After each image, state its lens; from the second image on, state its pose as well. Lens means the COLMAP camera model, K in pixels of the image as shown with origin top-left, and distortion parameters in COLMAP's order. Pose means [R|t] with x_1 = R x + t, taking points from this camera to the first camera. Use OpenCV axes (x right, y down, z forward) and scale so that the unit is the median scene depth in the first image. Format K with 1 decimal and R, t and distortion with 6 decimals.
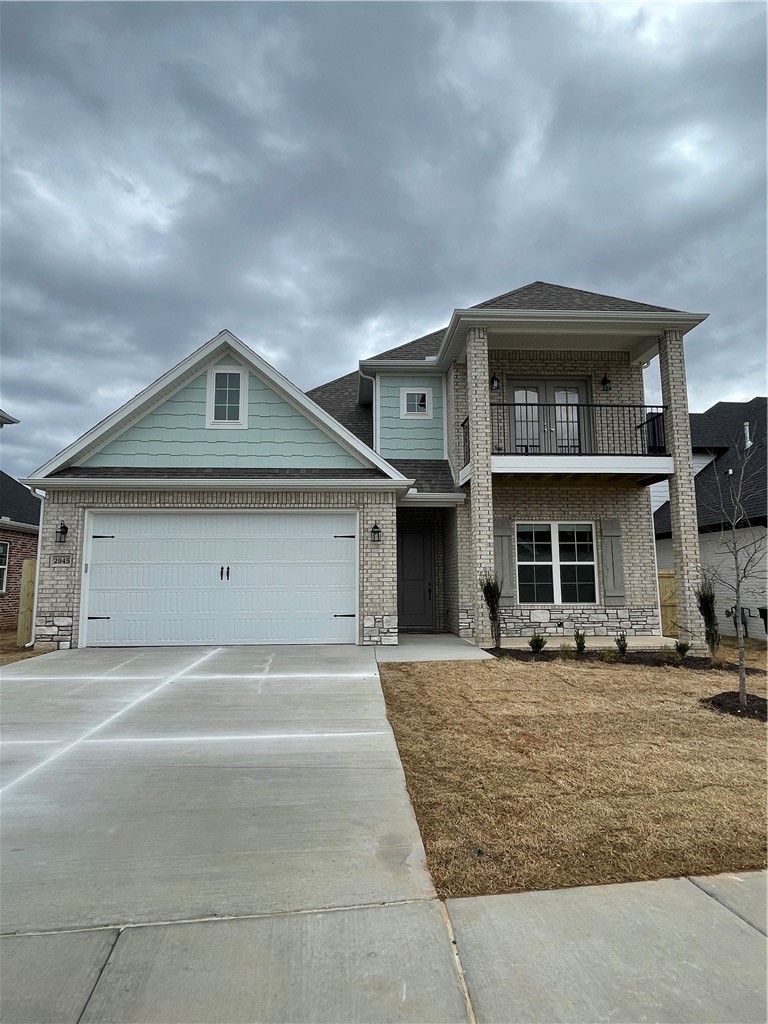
lens RADIAL K [[570.2, 0, 377.5], [0, 570.2, 506.0], [0, 0, 1]] dist [0.011512, -0.002071]
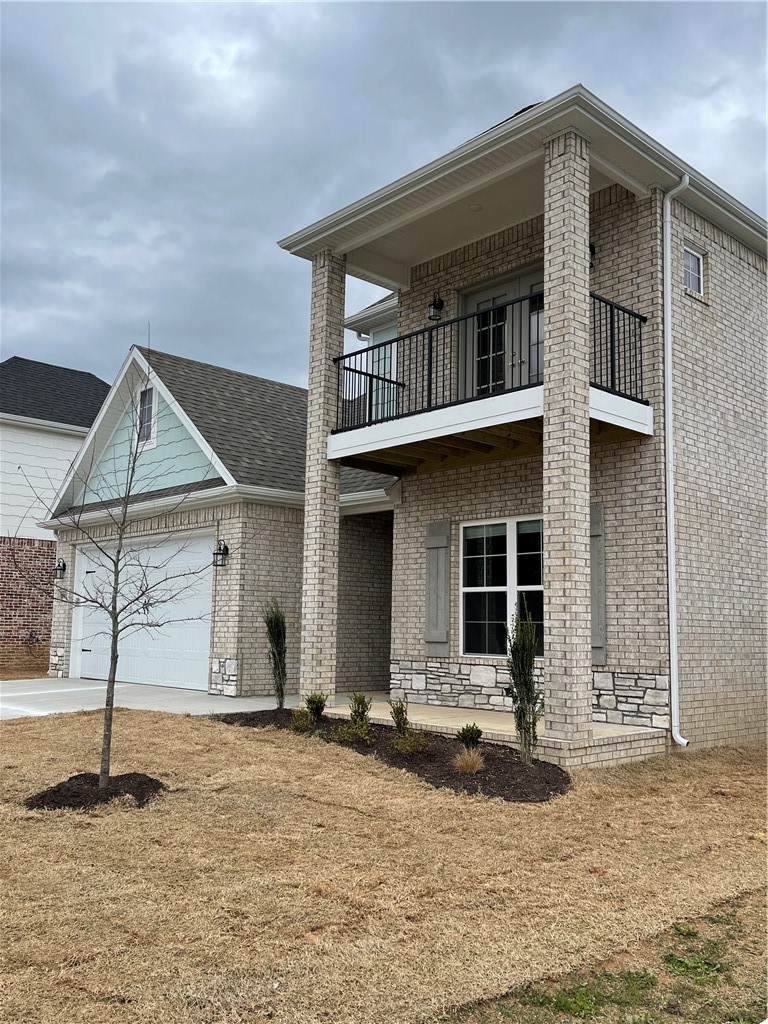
lens RADIAL K [[869.7, 0, 389.2], [0, 869.7, 512.4], [0, 0, 1]] dist [0.065724, -0.001063]
pose [[0.658520, -0.085820, -0.747653, 1.044121], [0.082557, 0.995719, -0.041580, 0.056117], [0.748021, -0.034342, 0.662786, 0.355006]]
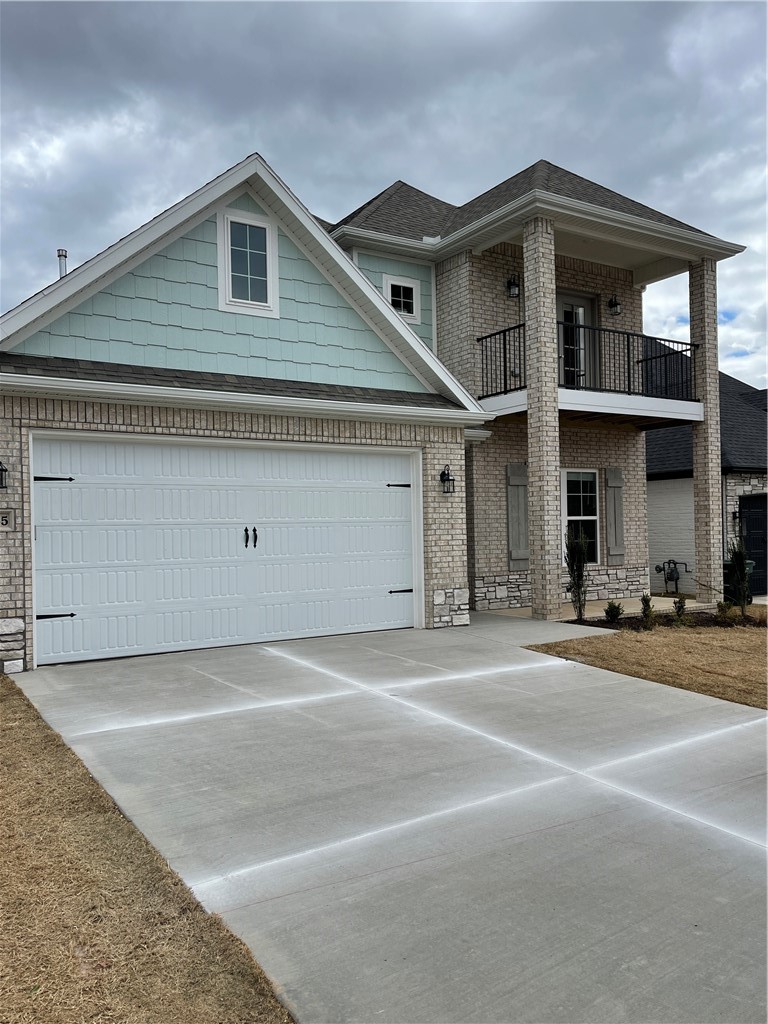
lens RADIAL K [[802.3, 0, 388.1], [0, 802.3, 521.0], [0, 0, 1]] dist [0.053788, -0.005915]
pose [[0.869229, -0.006839, 0.494363, -0.579025], [-0.050902, 0.993353, 0.103241, -0.006213], [-0.491783, -0.114904, 0.863103, 0.112536]]
